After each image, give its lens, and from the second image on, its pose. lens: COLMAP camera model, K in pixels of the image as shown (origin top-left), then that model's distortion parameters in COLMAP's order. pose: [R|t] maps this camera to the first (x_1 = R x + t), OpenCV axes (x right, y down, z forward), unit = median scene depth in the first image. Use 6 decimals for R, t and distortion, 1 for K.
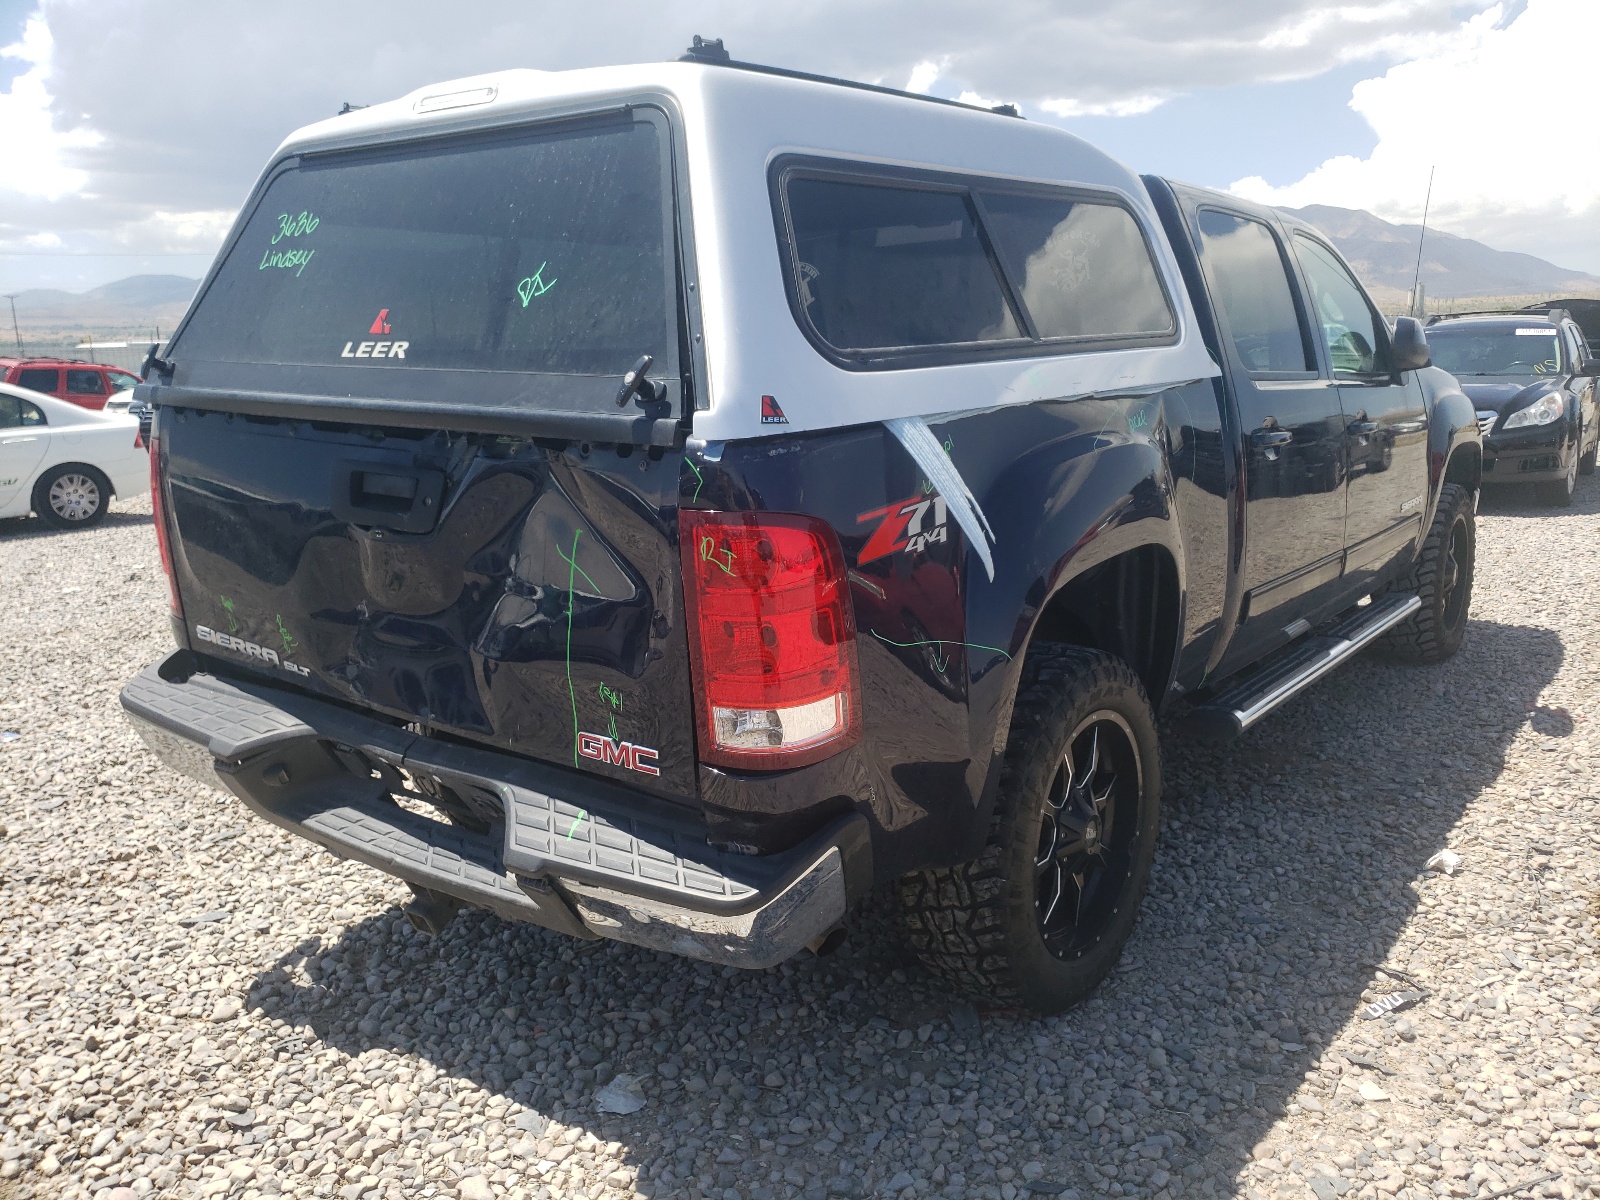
lens RADIAL K [[1318.4, 0, 800.2], [0, 1318.4, 699.2], [0, 0, 1]] dist [0.019143, 0.008024]
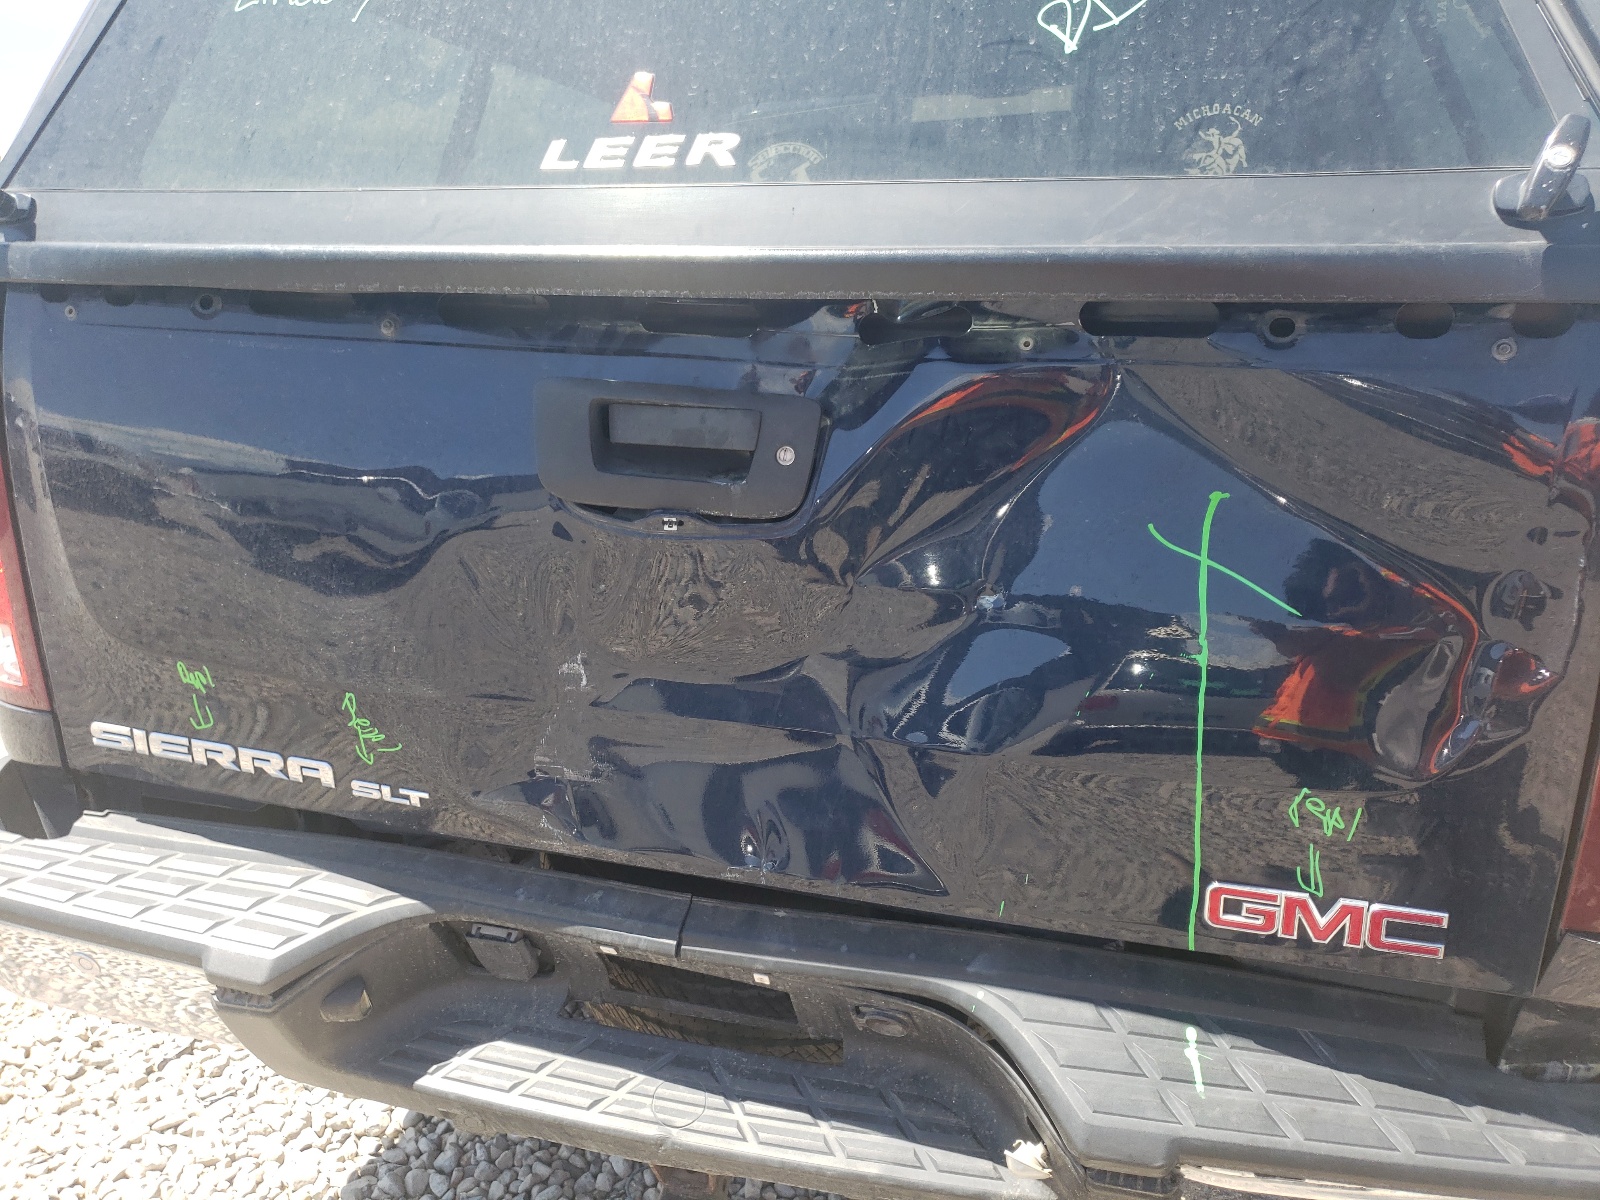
lens RADIAL K [[1318.4, 0, 800.2], [0, 1318.4, 699.2], [0, 0, 1]] dist [0.019143, 0.008024]
pose [[0.938115, -0.082518, 0.336348, -0.439384], [0.078247, 0.996588, 0.026256, -0.067046], [-0.337367, 0.001687, 0.941372, 0.503187]]
